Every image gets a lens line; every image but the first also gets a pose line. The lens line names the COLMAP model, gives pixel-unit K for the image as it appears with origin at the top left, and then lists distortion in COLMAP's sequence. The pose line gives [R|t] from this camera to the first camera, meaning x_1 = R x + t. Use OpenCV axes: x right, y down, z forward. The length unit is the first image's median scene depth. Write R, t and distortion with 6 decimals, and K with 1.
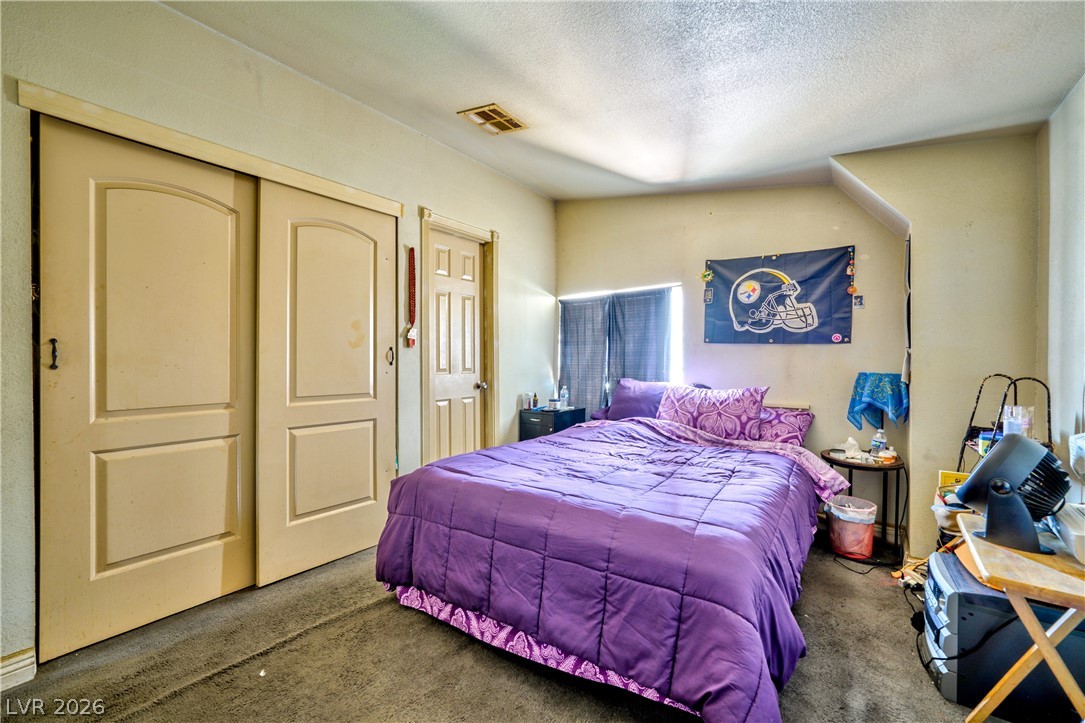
lens RADIAL K [[418.1, 0, 531.0], [0, 418.1, 359.6], [0, 0, 1]] dist [-0.010271, 0.000450]
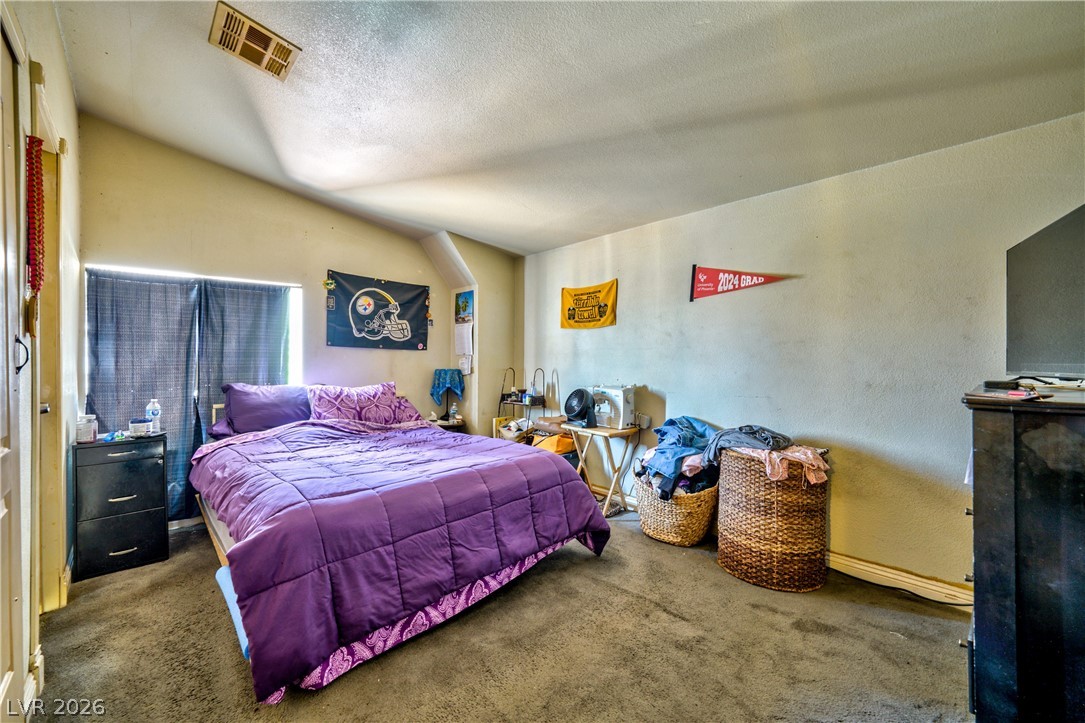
lens RADIAL K [[418.1, 0, 531.0], [0, 418.1, 359.6], [0, 0, 1]] dist [-0.010271, 0.000450]
pose [[0.200840, 0.001851, 0.979622, -0.610262], [0.001166, 0.999997, -0.002128, -0.001085], [-0.979623, 0.001570, 0.200837, 0.301372]]
